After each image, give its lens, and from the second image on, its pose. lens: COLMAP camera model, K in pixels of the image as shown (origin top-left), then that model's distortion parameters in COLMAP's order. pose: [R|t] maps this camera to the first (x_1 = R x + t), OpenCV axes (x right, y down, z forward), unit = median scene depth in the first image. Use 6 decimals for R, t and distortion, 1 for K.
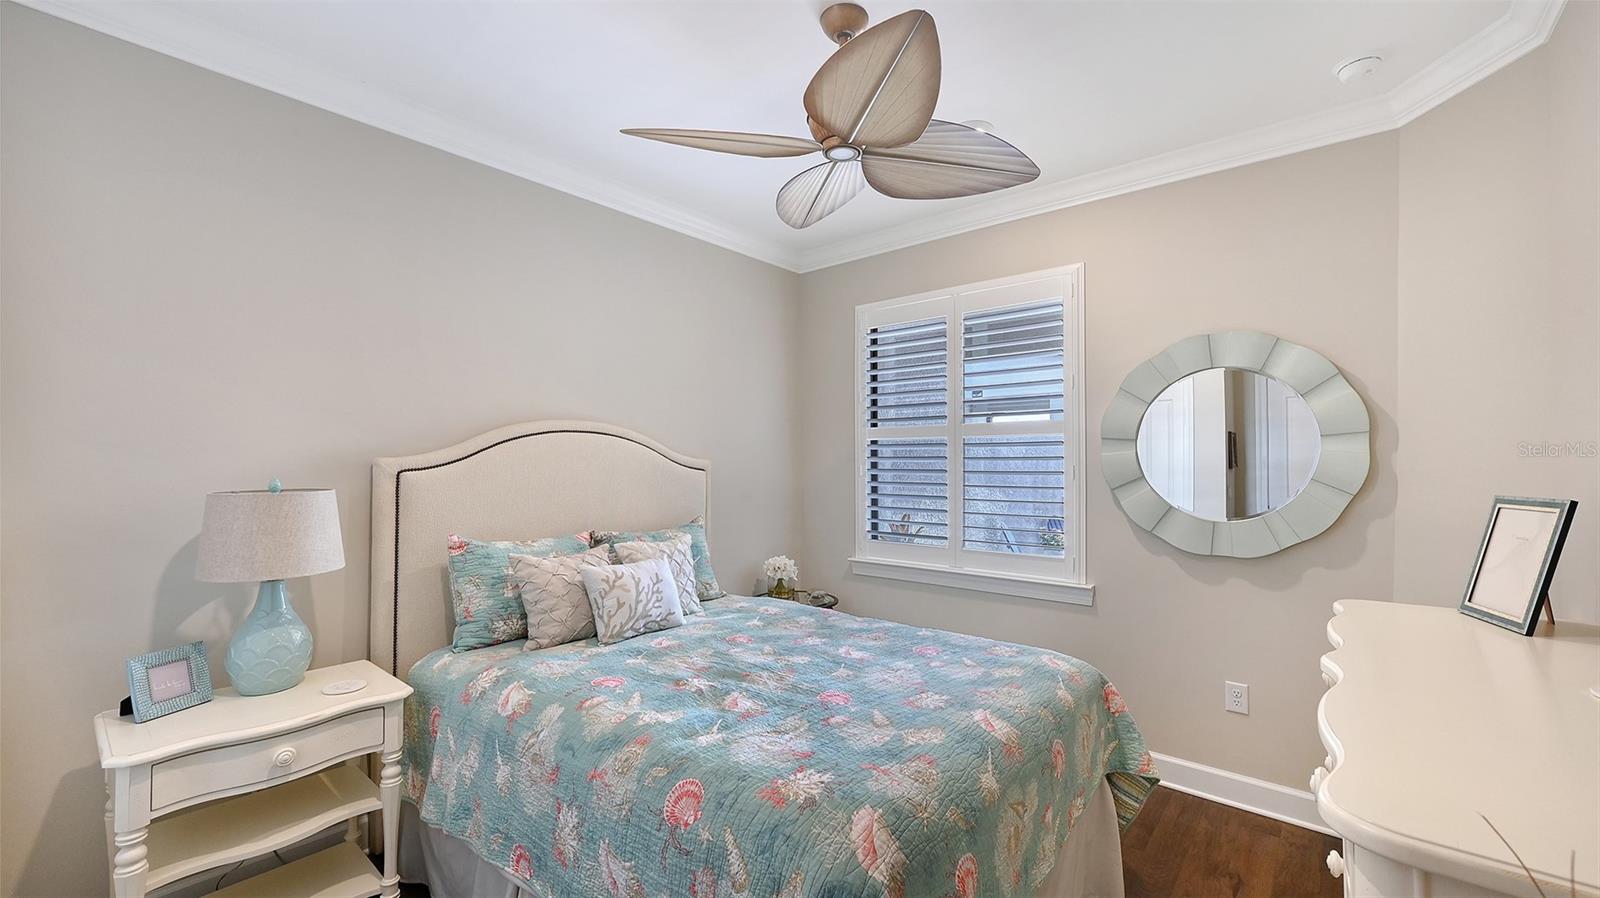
lens RADIAL K [[645.5, 0, 800.8], [0, 645.5, 455.3], [0, 0, 1]] dist [-0.000578, 0.000556]
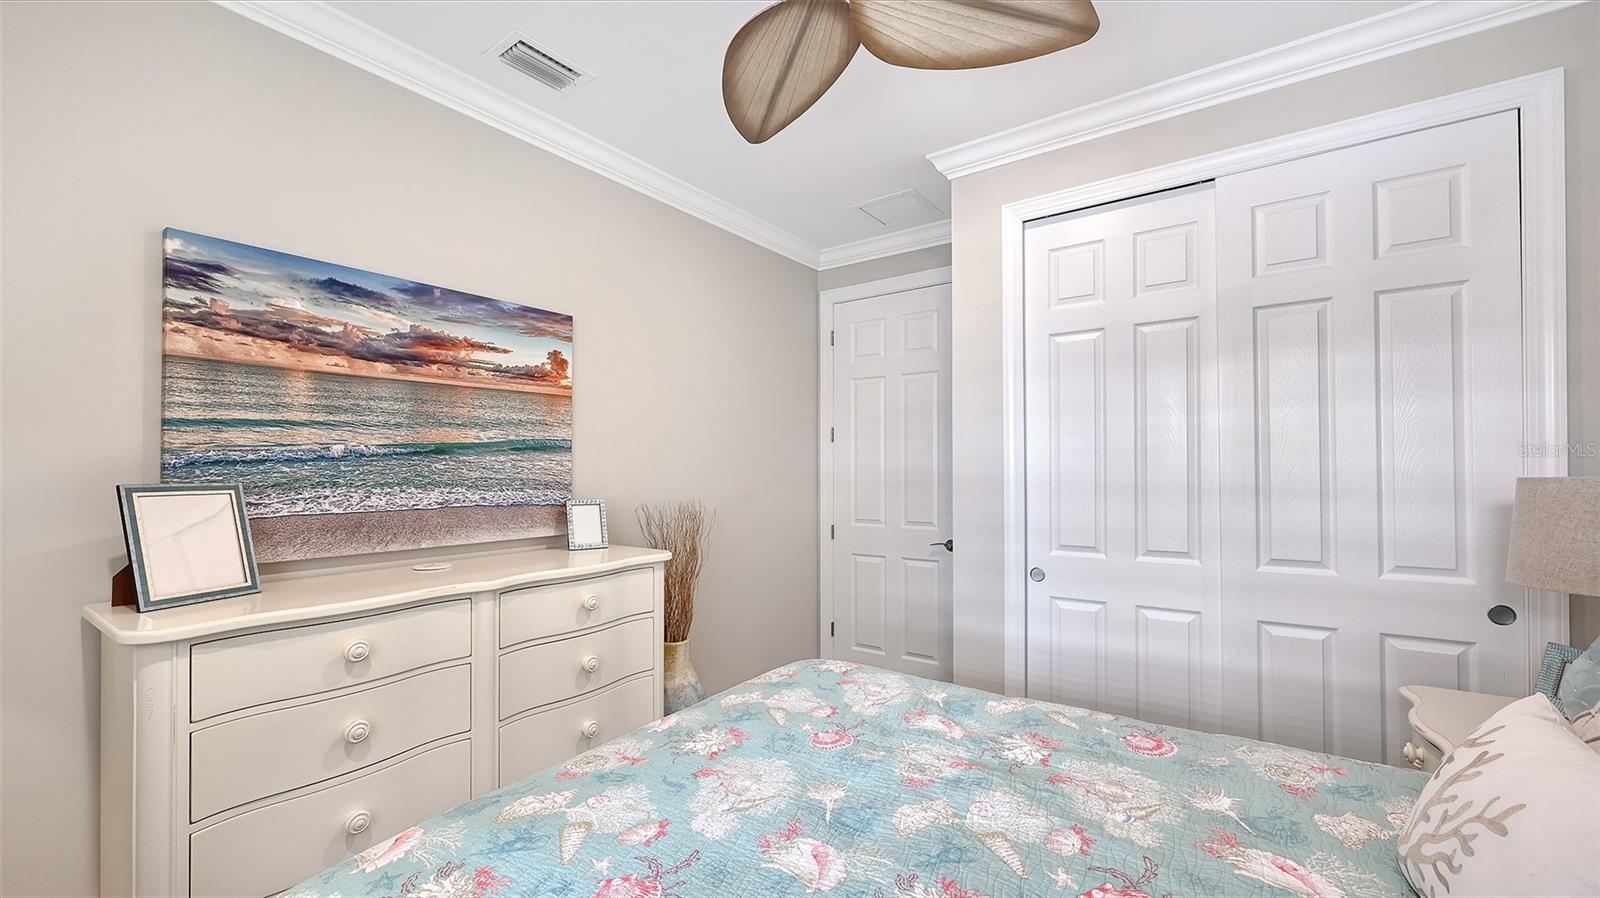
lens RADIAL K [[645.5, 0, 801.0], [0, 645.5, 458.8], [0, 0, 1]] dist [-0.000578, 0.000556]
pose [[-0.996948, 0.004846, -0.077923, 0.135281], [0.007355, 0.999463, -0.031946, 0.053411], [0.077727, -0.032421, -0.996447, 1.630684]]
